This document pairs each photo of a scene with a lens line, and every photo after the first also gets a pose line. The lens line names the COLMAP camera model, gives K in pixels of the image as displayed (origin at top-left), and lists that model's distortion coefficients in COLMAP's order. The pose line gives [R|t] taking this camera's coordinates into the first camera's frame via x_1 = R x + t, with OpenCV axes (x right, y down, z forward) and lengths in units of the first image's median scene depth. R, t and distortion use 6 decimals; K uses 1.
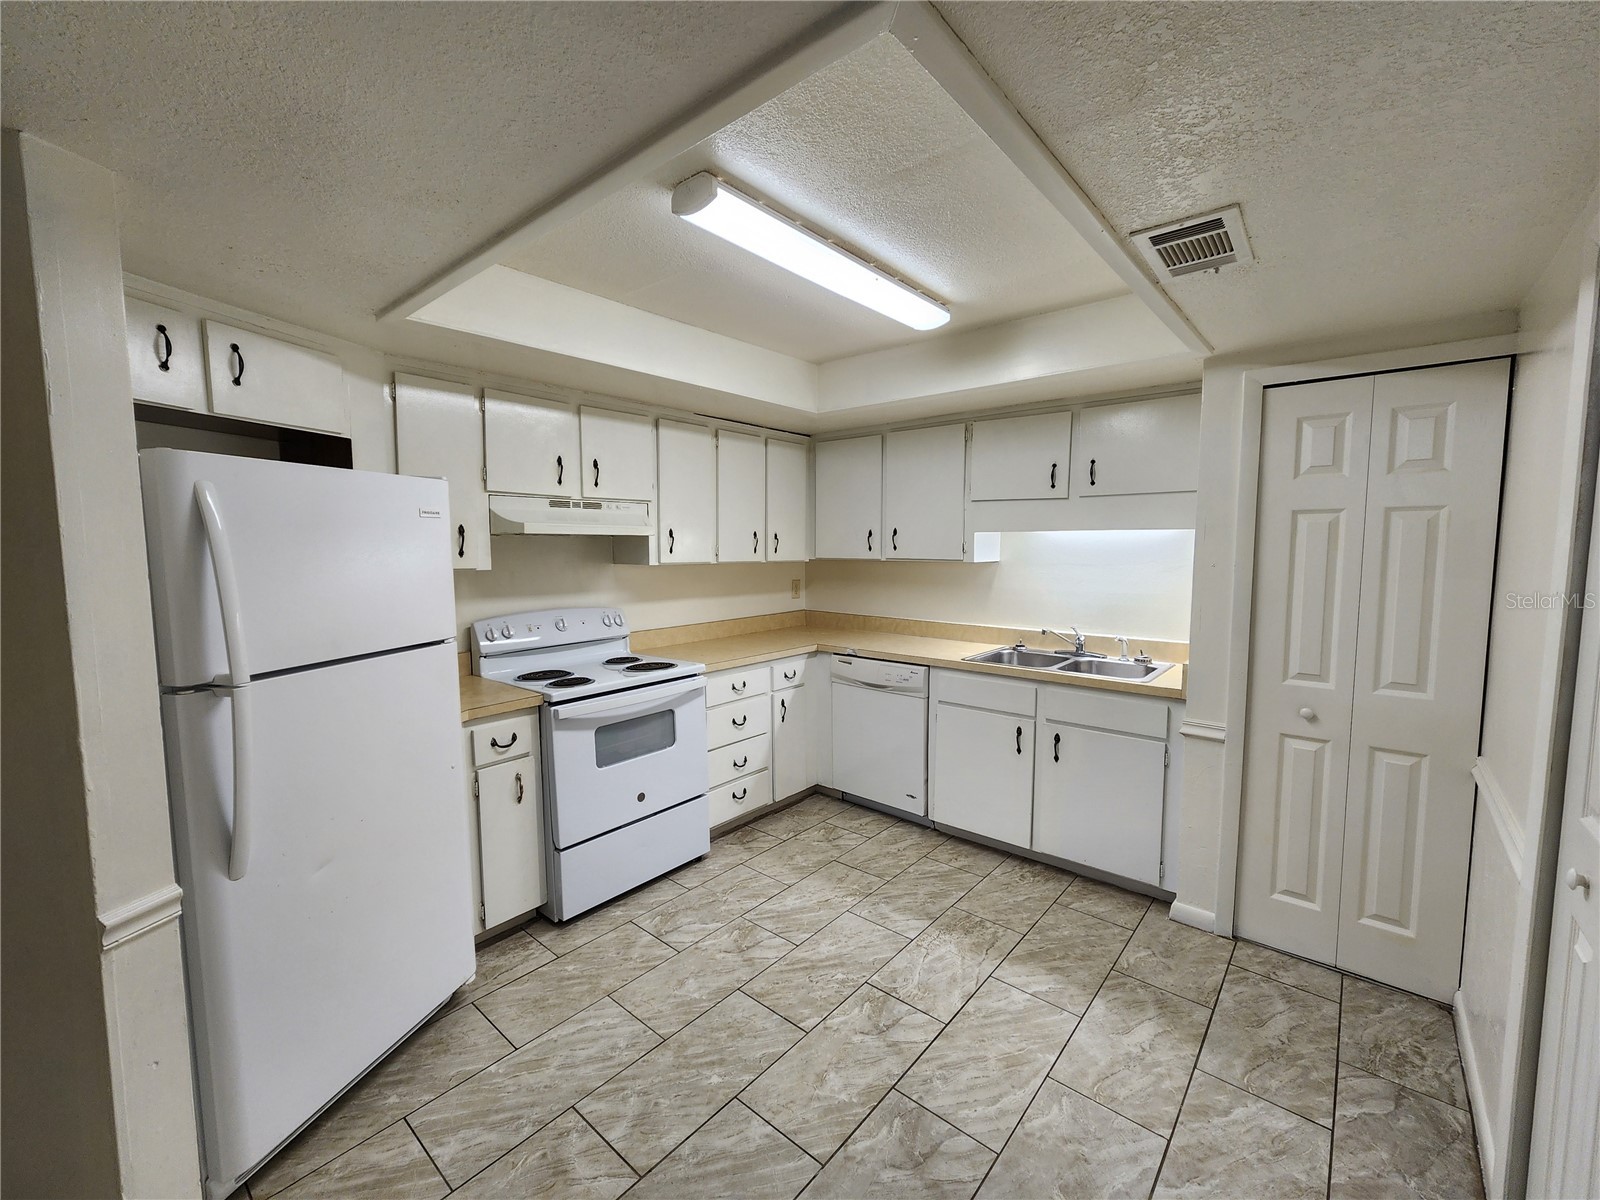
lens RADIAL K [[658.4, 0, 798.5], [0, 658.4, 598.7], [0, 0, 1]] dist [0.000748, 0.000298]
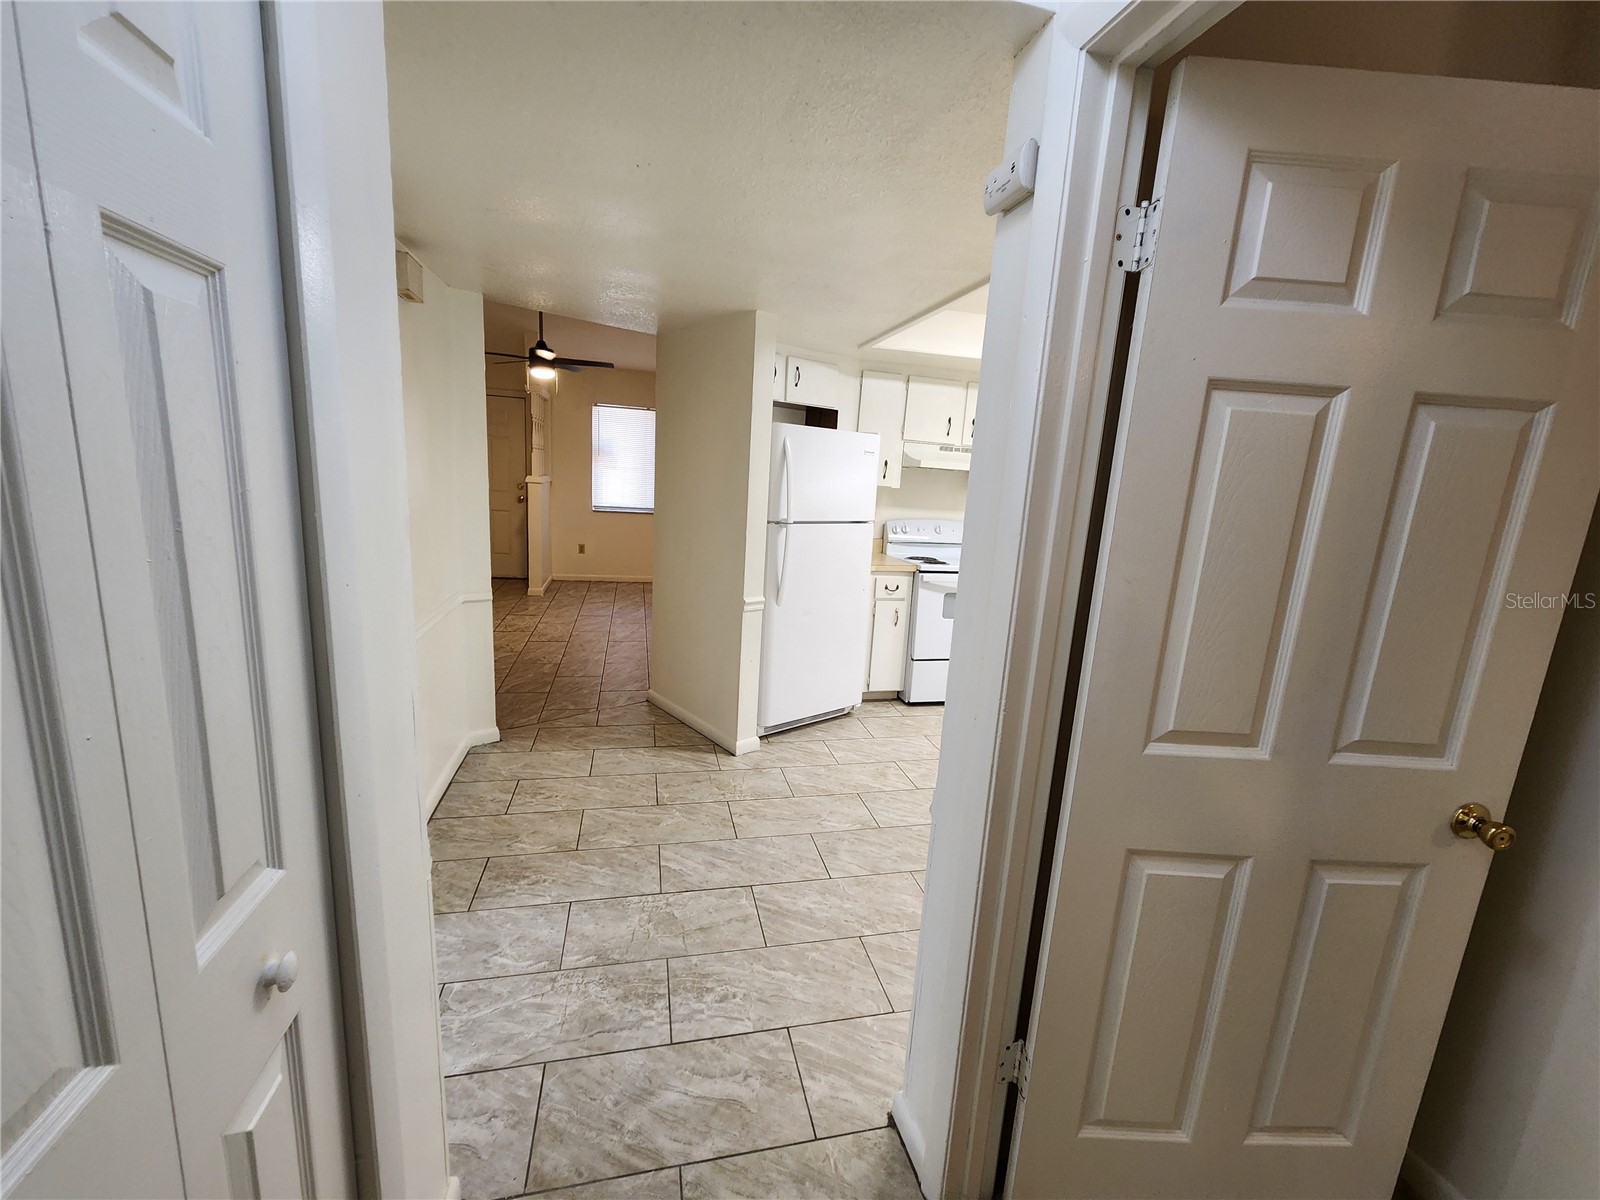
lens RADIAL K [[658.4, 0, 800.0], [0, 658.4, 592.8], [0, 0, 1]] dist [0.000748, 0.000298]
pose [[0.809973, 0.158934, -0.564521, 0.330298], [-0.111702, 0.986766, 0.117543, 0.052836], [0.575732, -0.032149, 0.817006, -0.542380]]
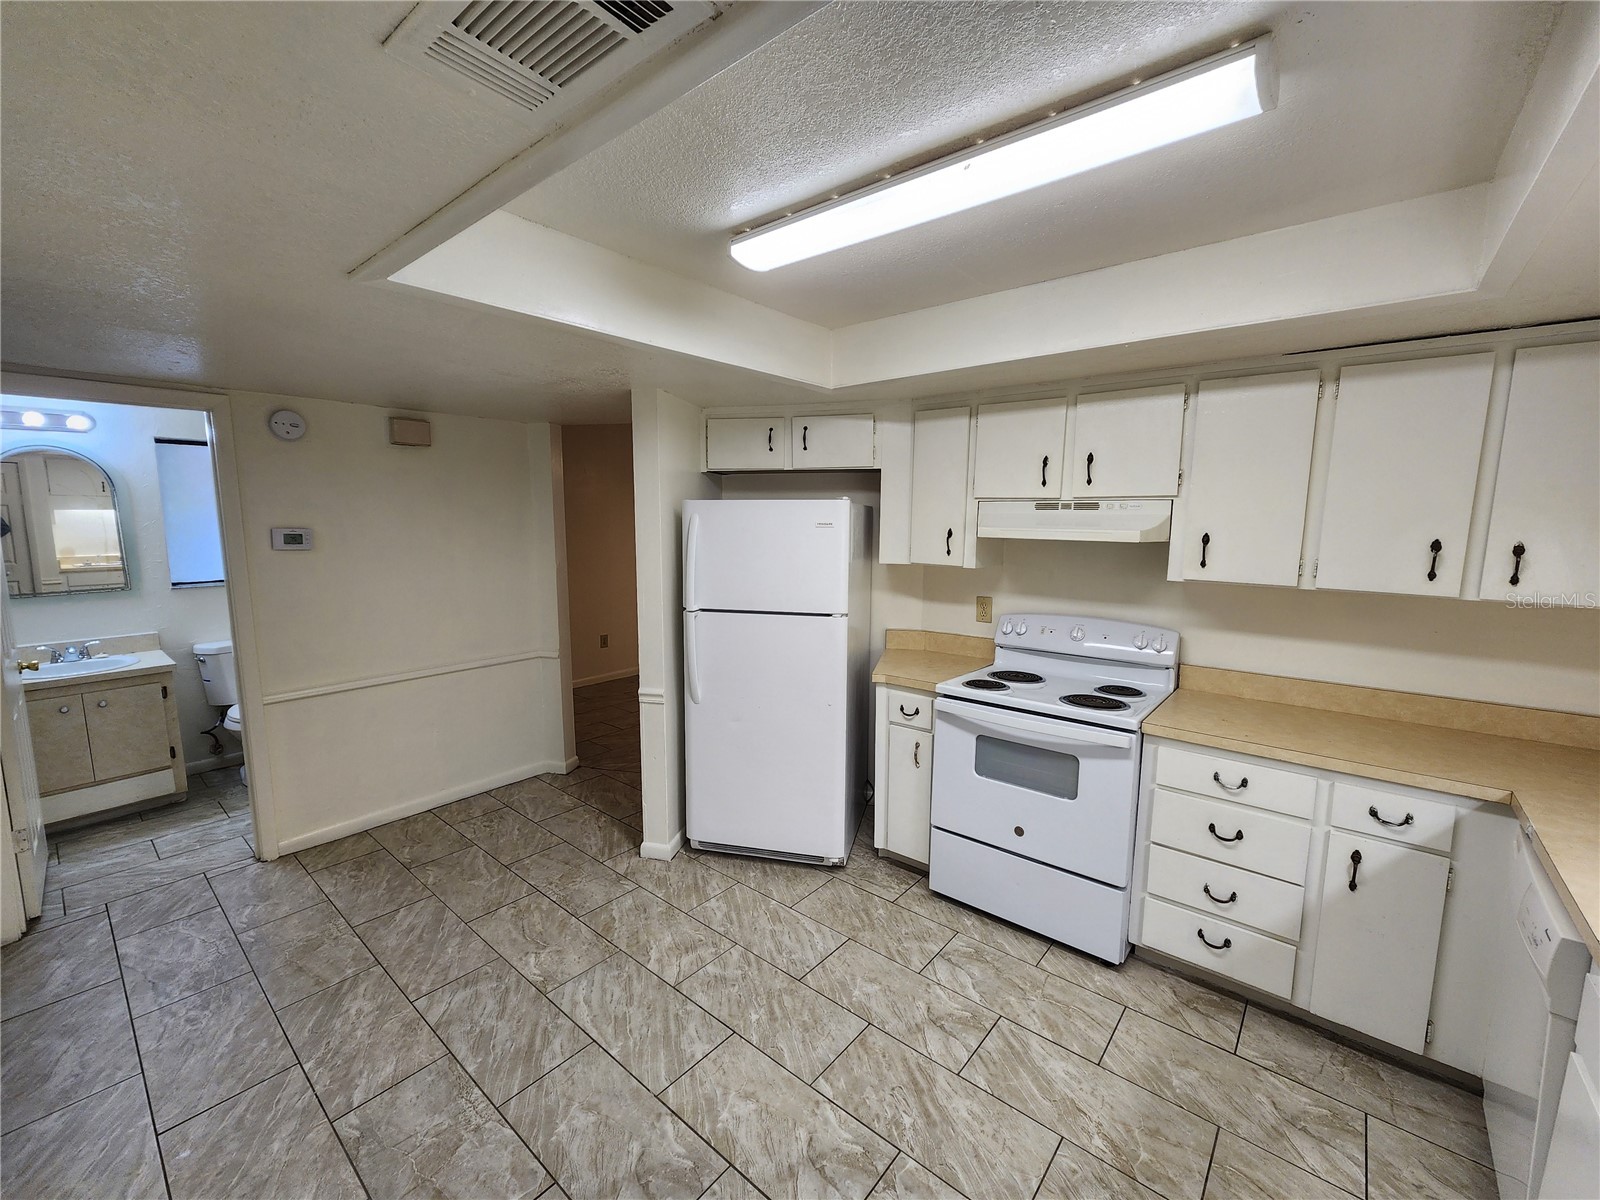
lens RADIAL K [[658.4, 0, 804.8], [0, 658.4, 602.2], [0, 0, 1]] dist [0.000748, 0.000298]
pose [[0.014551, 0.131935, -0.991152, 0.704840], [-0.090077, 0.987399, 0.130113, -0.116464], [0.995828, 0.087387, 0.026252, 0.751447]]
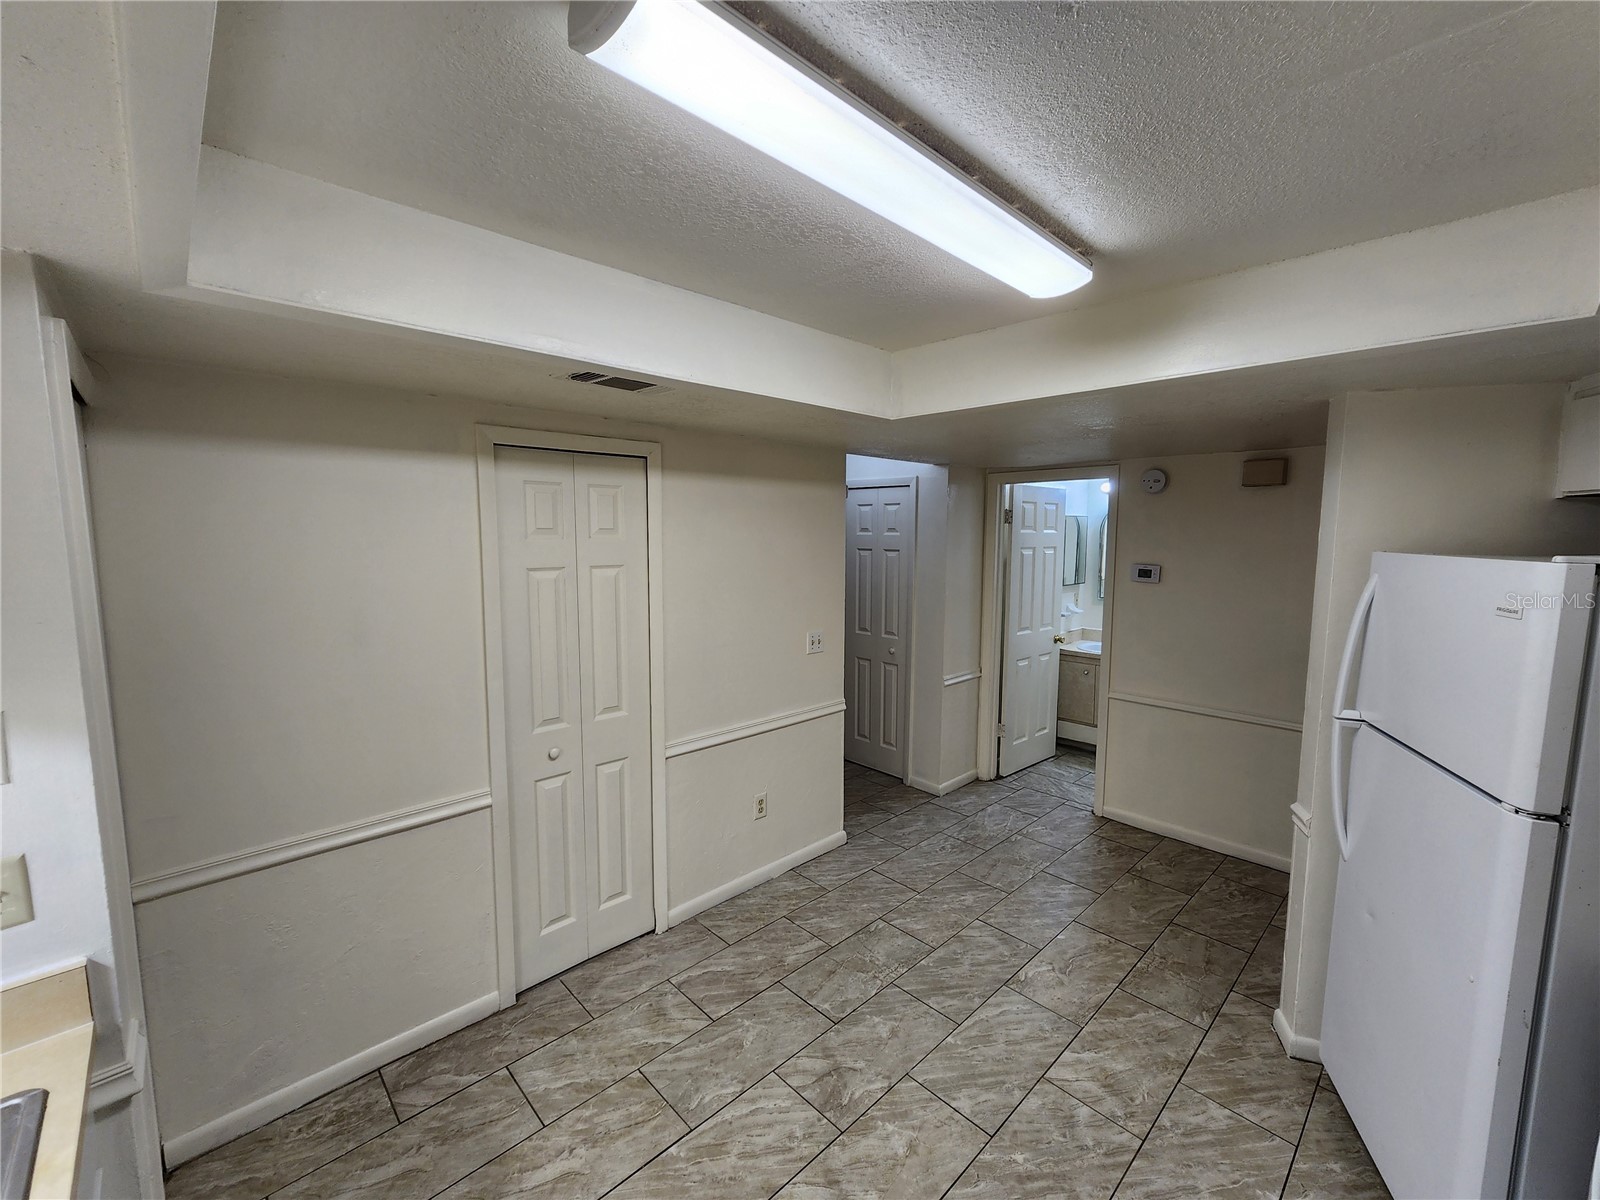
lens RADIAL K [[658.4, 0, 799.2], [0, 658.4, 593.2], [0, 0, 1]] dist [0.000748, 0.000298]
pose [[-0.995214, -0.009786, 0.097230, 0.088012], [0.007935, 0.983595, 0.180215, -0.223937], [-0.097398, 0.180124, -0.978810, 1.403660]]
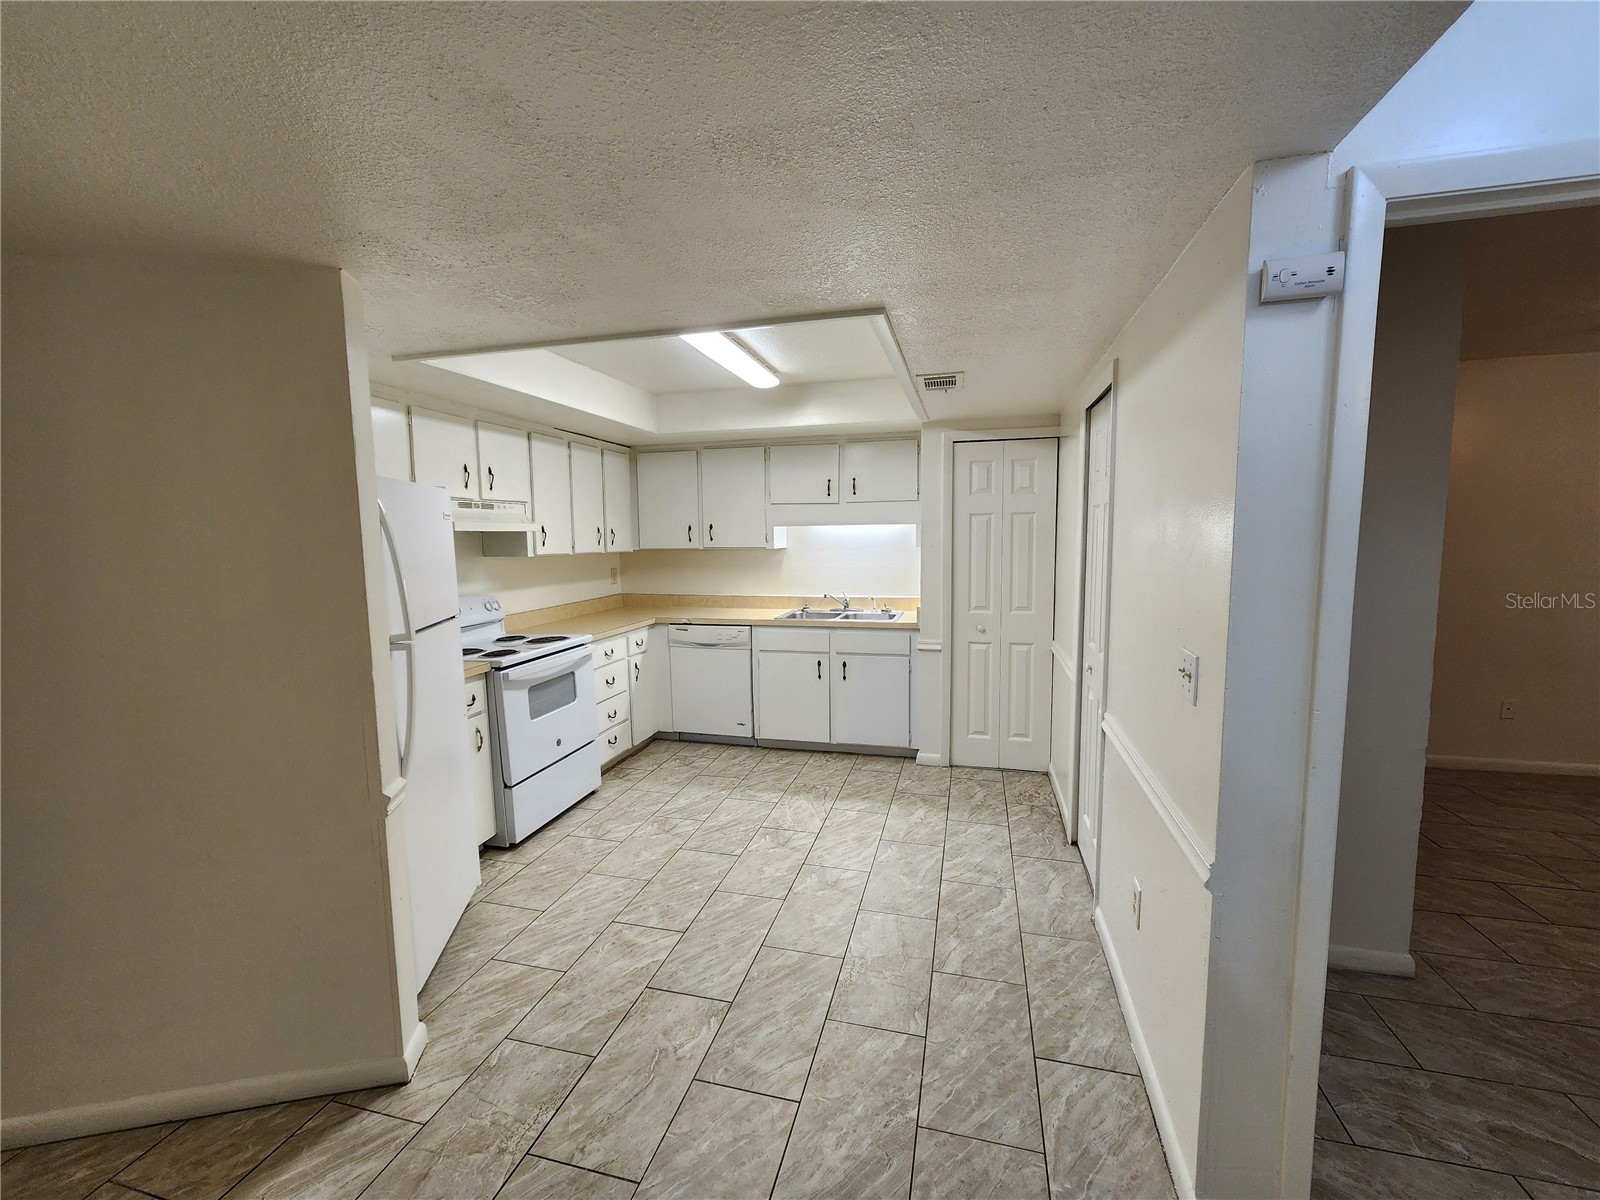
lens RADIAL K [[658.4, 0, 794.9], [0, 658.4, 599.2], [0, 0, 1]] dist [0.000748, 0.000298]
pose [[0.900998, -0.054615, 0.430372, -0.409706], [0.049415, 0.998507, 0.023261, 0.028667], [-0.431000, 0.000309, 0.902352, -0.358977]]
